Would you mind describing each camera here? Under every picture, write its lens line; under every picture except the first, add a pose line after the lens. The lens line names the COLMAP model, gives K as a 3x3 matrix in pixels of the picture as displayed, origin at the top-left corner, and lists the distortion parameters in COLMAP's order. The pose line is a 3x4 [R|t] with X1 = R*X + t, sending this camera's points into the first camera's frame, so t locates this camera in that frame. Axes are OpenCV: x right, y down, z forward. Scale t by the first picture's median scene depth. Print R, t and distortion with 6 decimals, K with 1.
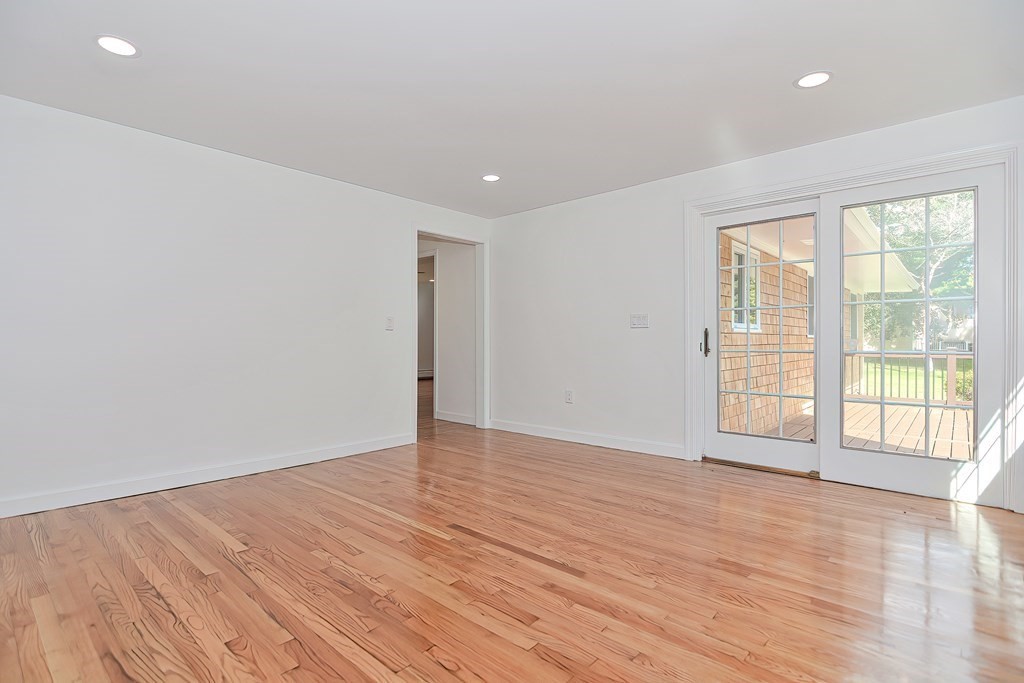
lens RADIAL K [[497.6, 0, 508.5], [0, 497.6, 344.4], [0, 0, 1]] dist [-0.000387, -0.002482]
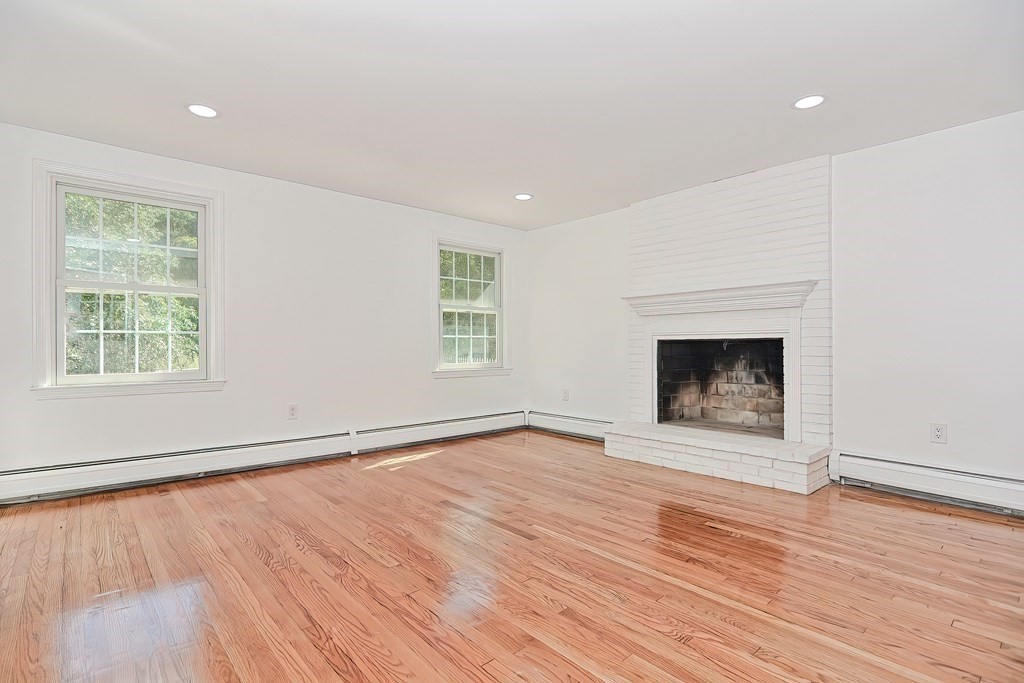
lens RADIAL K [[497.6, 0, 503.3], [0, 497.6, 340.1], [0, 0, 1]] dist [-0.000387, -0.002482]
pose [[-0.992784, 0.001443, 0.119908, -0.163944], [0.002213, 0.999978, 0.006290, -0.026491], [-0.119897, 0.006510, -0.992765, 1.869640]]
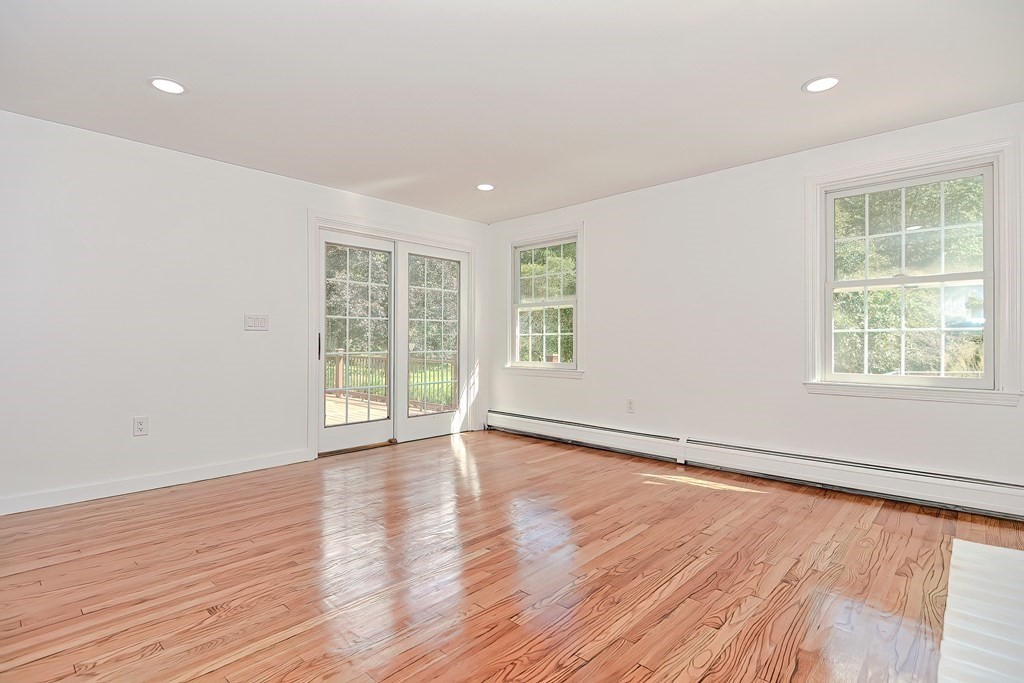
lens RADIAL K [[497.6, 0, 504.4], [0, 497.6, 340.1], [0, 0, 1]] dist [-0.000387, -0.002482]
pose [[0.023111, 0.005258, 0.999719, -0.966935], [0.007837, 0.999954, -0.005441, -0.011903], [-0.999702, 0.007960, 0.023069, 0.835163]]
